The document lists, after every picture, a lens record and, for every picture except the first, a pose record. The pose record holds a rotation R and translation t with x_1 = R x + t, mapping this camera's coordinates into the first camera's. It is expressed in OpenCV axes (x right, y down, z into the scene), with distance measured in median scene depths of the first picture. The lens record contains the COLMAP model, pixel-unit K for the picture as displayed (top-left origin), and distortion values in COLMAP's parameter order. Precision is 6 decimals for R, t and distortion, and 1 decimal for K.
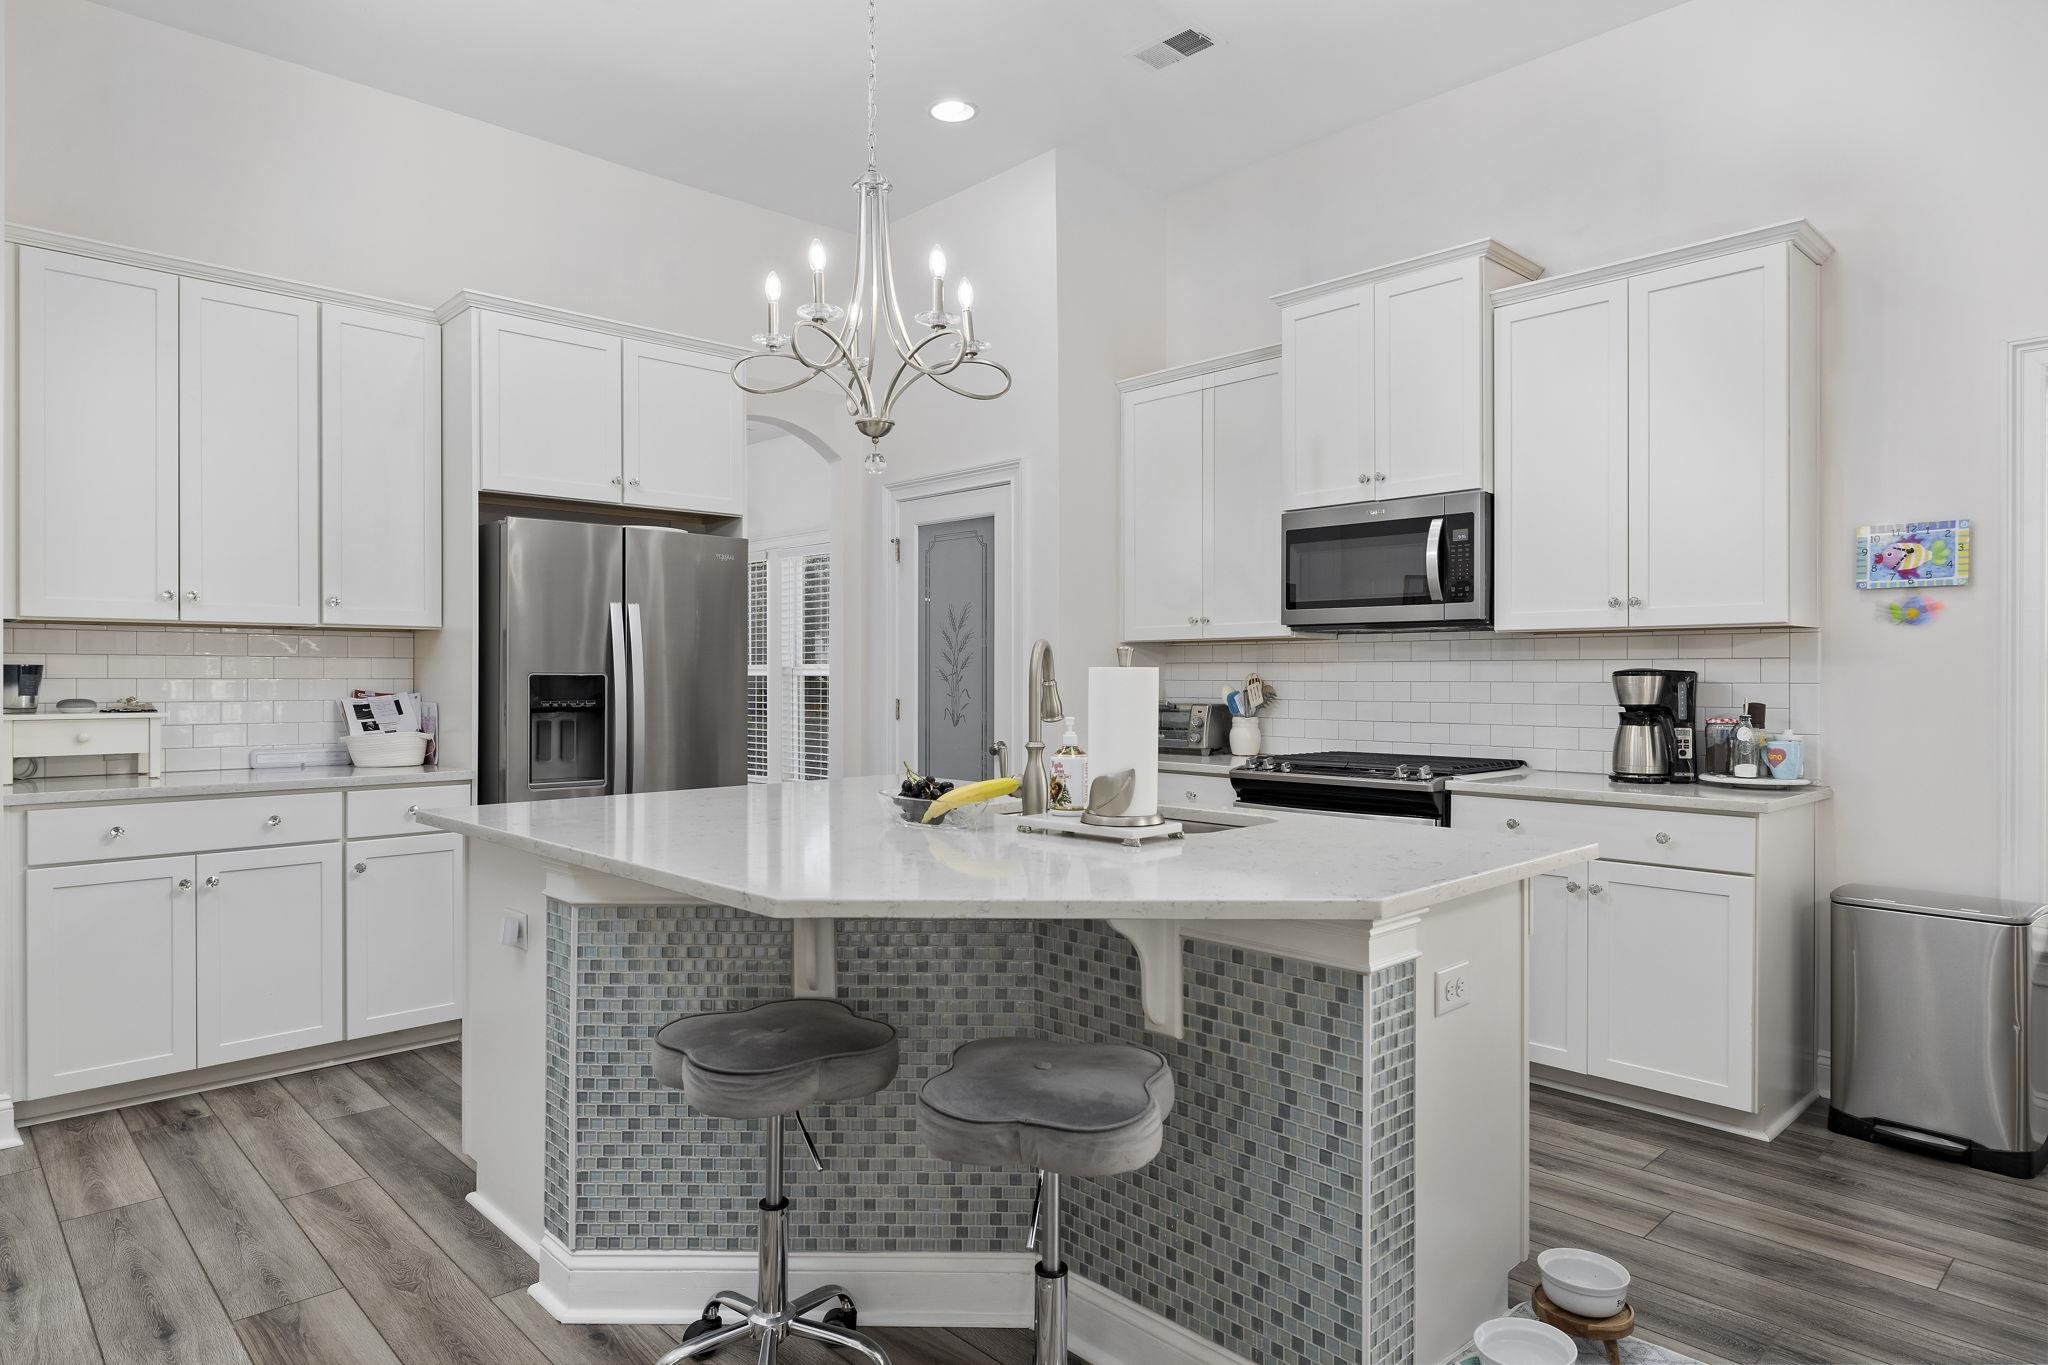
lens RADIAL K [[1188.0, 0, 1022.9], [0, 1188.0, 675.8], [0, 0, 1]] dist [0.005260, -0.001735]
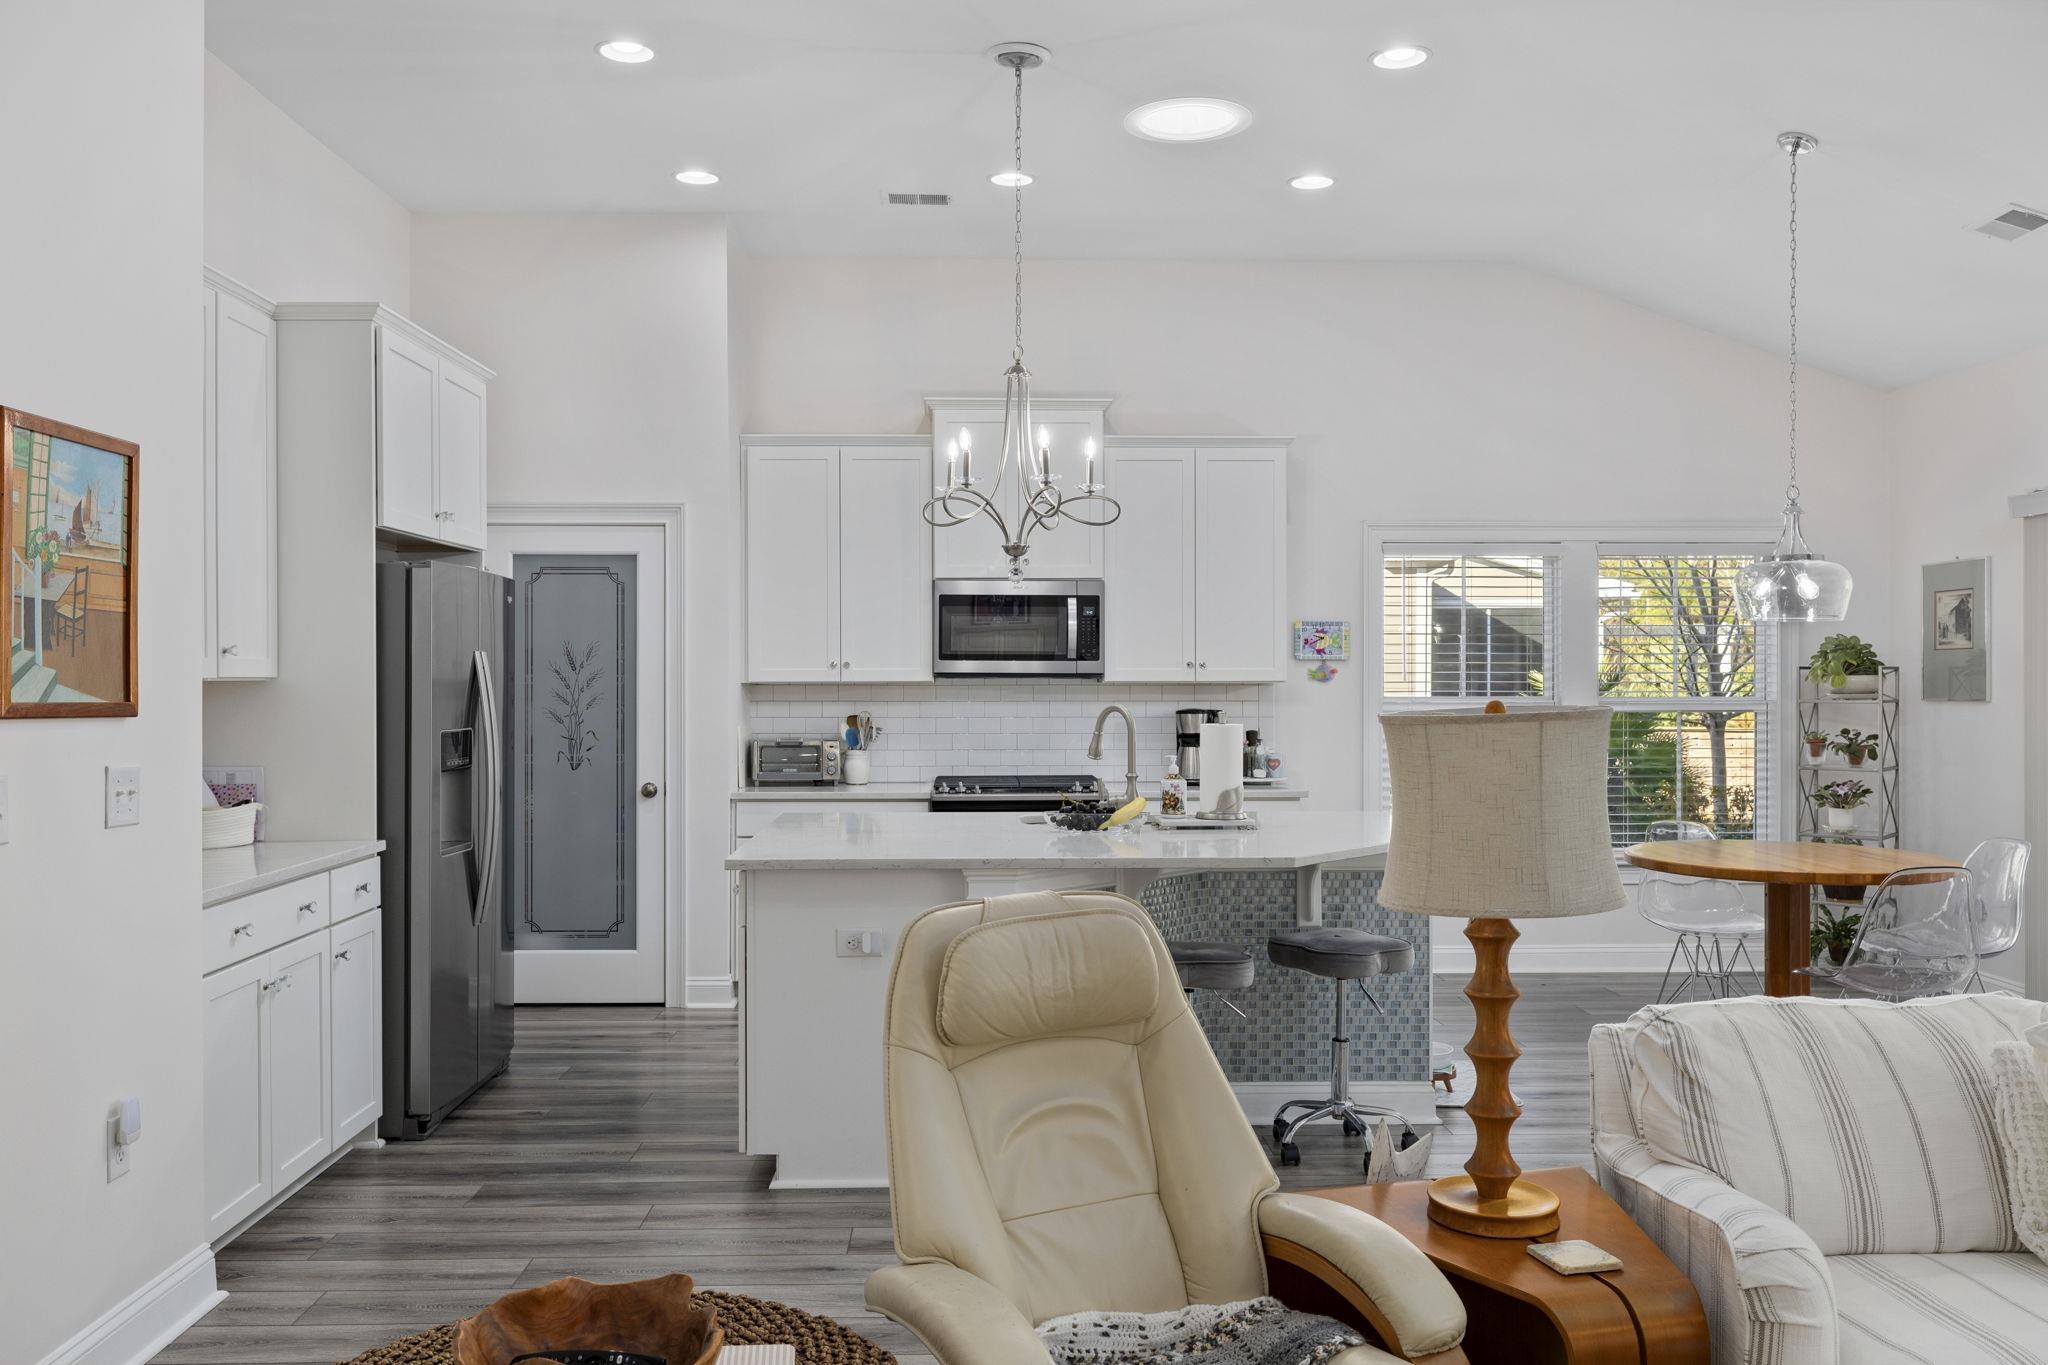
lens RADIAL K [[1584.0, 0, 1025.2], [0, 1584.0, 675.4], [0, 0, 1]] dist [0.006431, -0.004944]
pose [[0.670250, -0.000714, 0.742135, -1.024453], [0.000929, 1.000000, 0.000124, -0.044899], [-0.742135, 0.000606, 0.670250, -0.161933]]
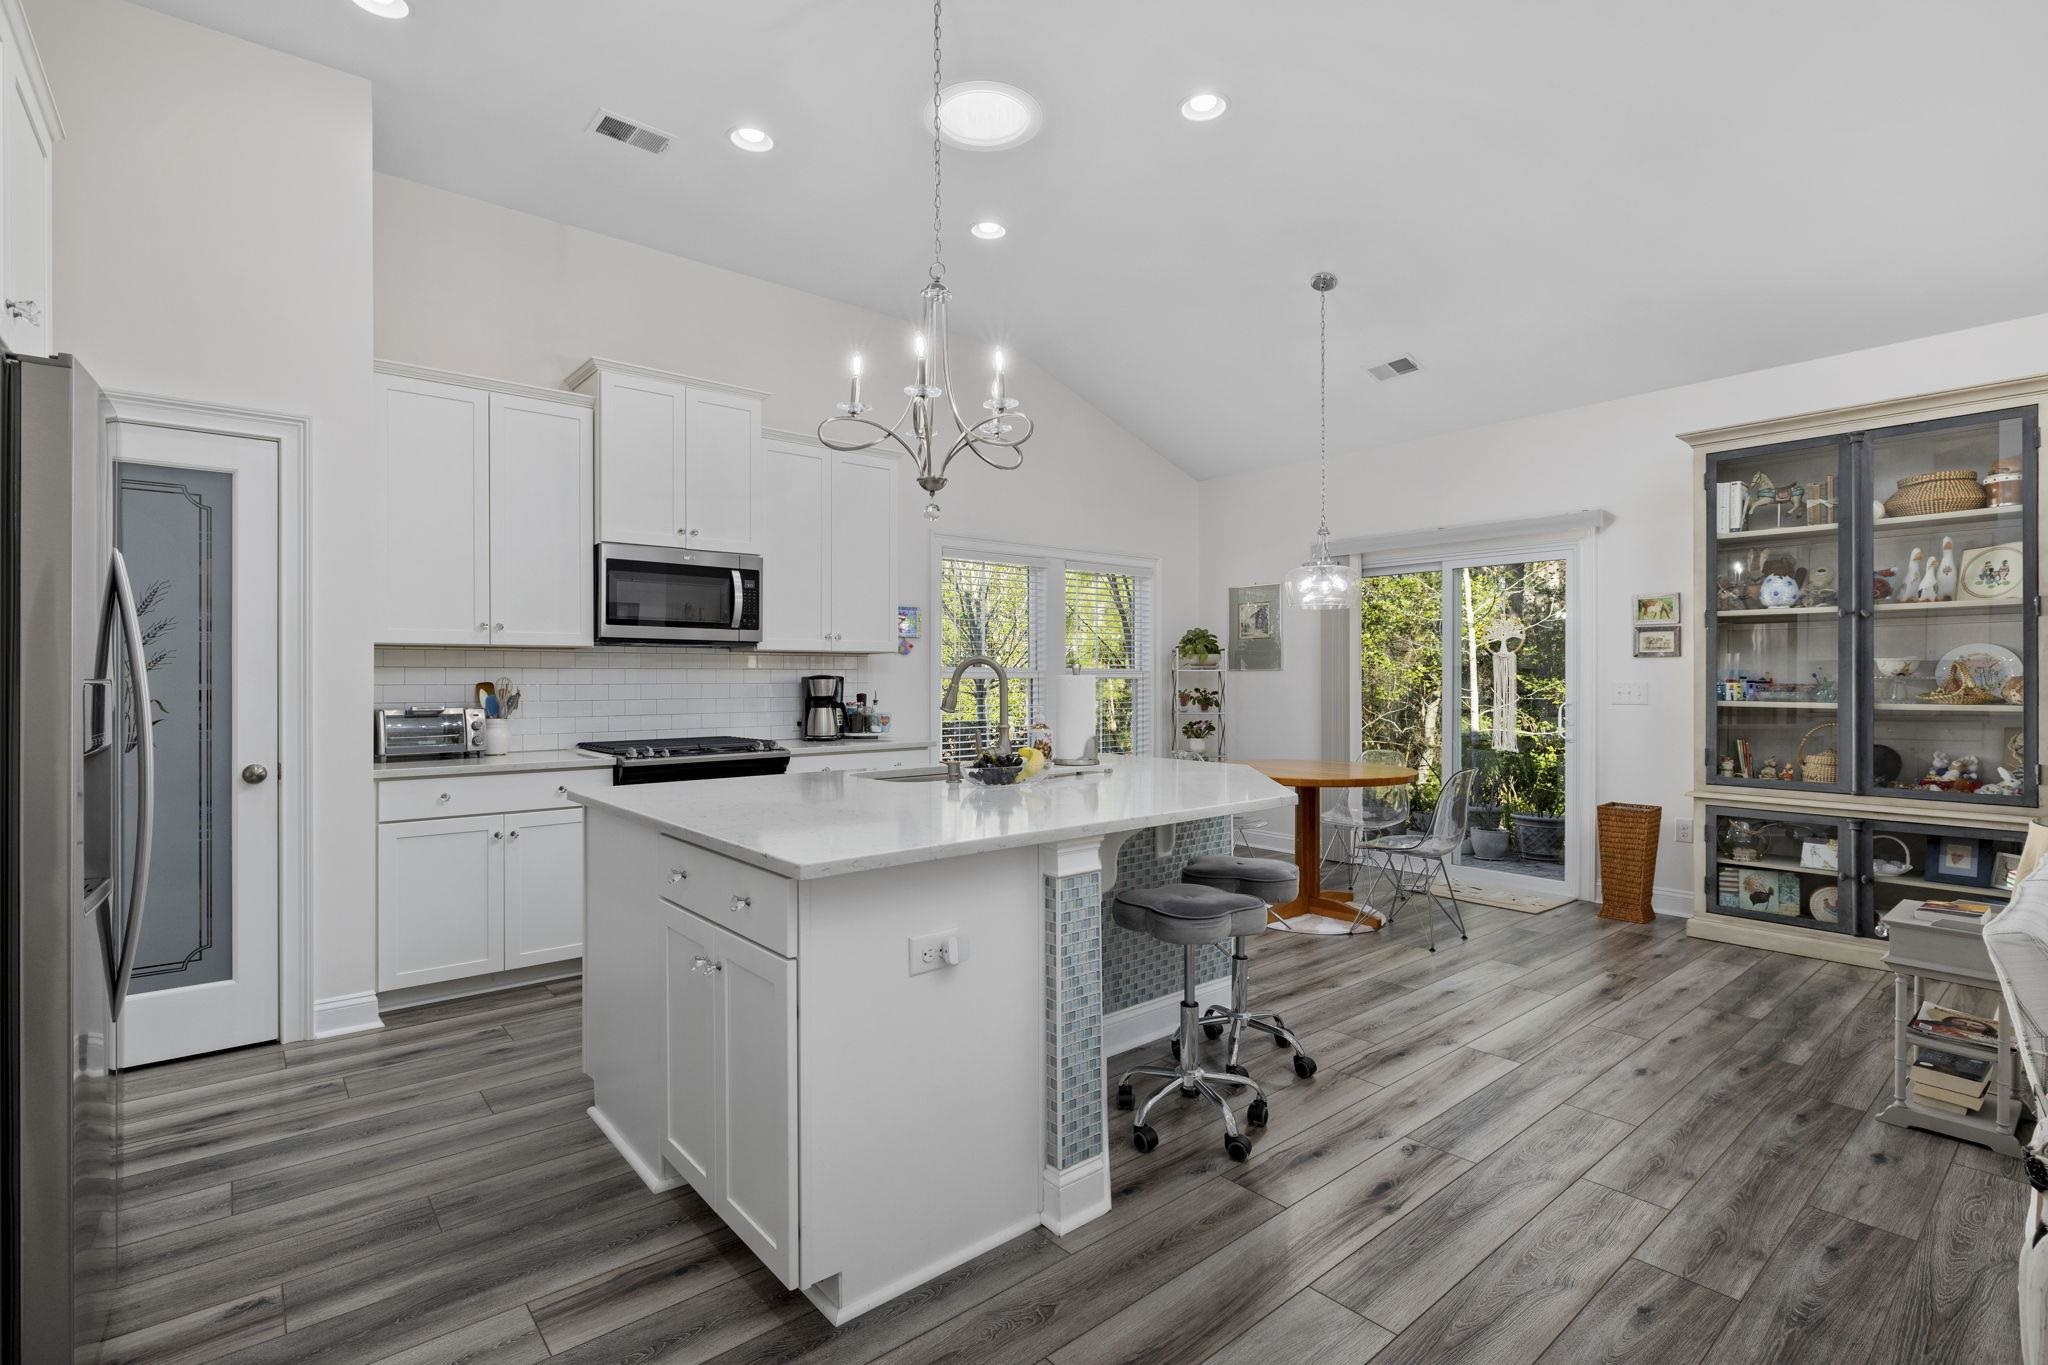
lens RADIAL K [[942.7, 0, 1012.8], [0, 942.7, 679.2], [0, 0, 1]] dist [-0.010244, 0.001181]
pose [[0.073504, -0.003322, 0.997289, -0.773771], [0.001183, 0.999994, 0.003244, -0.003692], [-0.997294, 0.000942, 0.073507, 0.585623]]
